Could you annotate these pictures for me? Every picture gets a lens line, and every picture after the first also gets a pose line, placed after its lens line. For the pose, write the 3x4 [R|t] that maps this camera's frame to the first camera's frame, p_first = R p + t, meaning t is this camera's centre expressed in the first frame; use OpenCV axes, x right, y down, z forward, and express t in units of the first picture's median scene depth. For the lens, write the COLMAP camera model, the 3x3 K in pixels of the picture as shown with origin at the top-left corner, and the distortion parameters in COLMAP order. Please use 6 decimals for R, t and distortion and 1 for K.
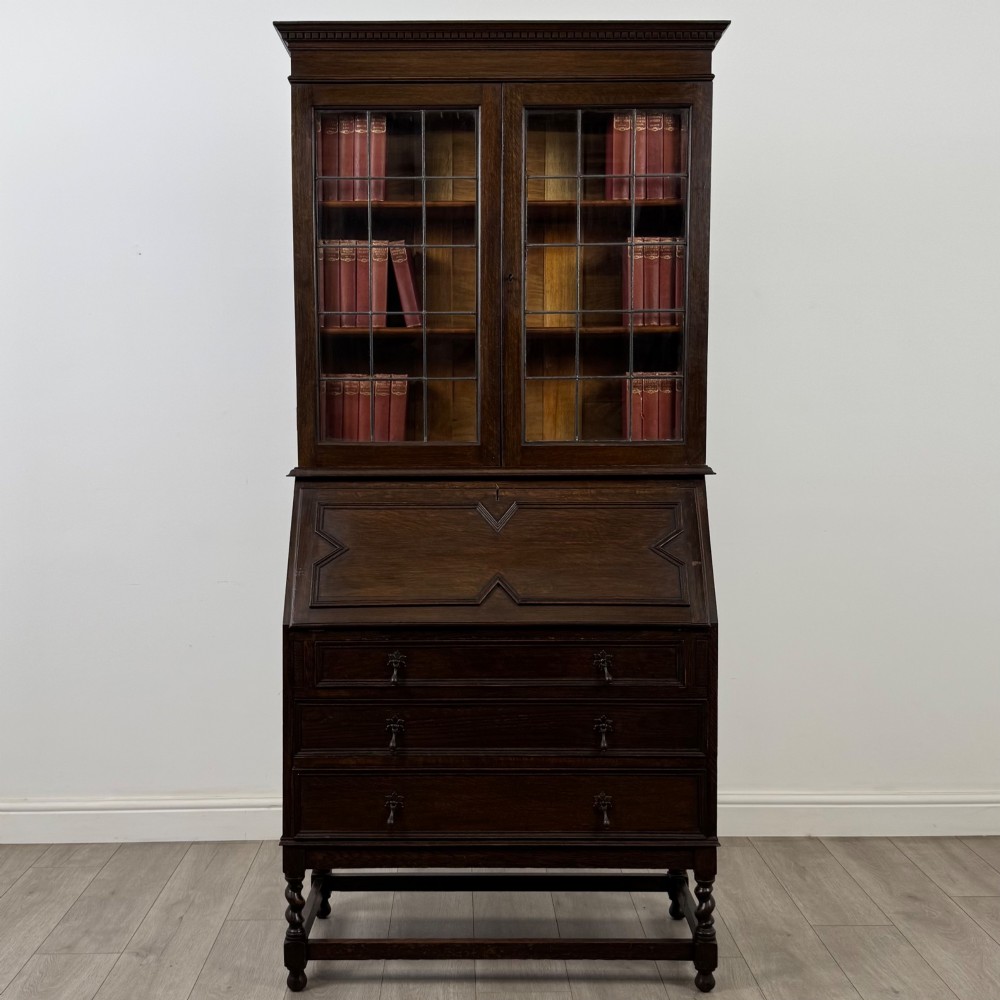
lens RADIAL K [[1232.5, 0, 487.2], [0, 1232.5, 503.0], [0, 0, 1]] dist [0.050082, 0.000000]
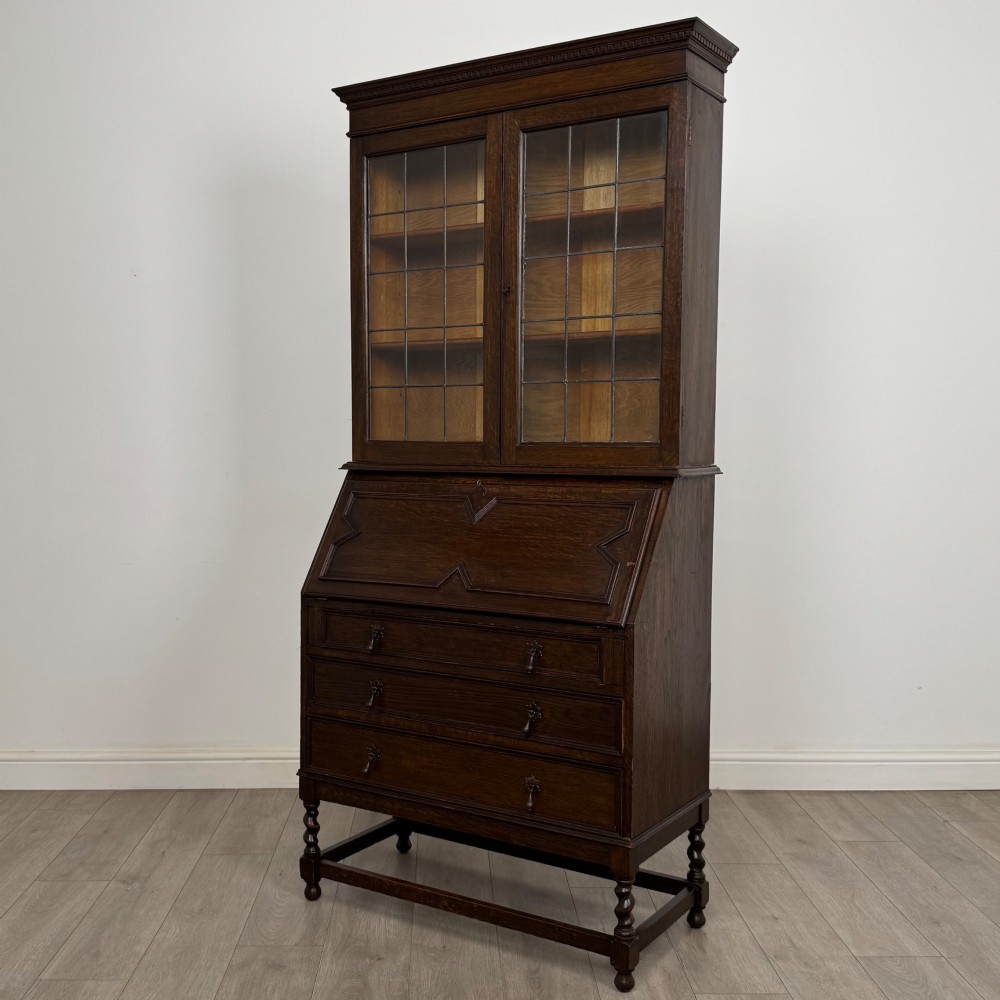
lens RADIAL K [[1232.5, 0, 420.2], [0, 1232.5, 475.4], [0, 0, 1]] dist [0.050082, 0.000000]
pose [[0.824243, 0.025697, -0.565653, 0.576571], [-0.031500, 0.999504, -0.000495, -0.017194], [0.565359, 0.018226, 0.824644, 0.068747]]
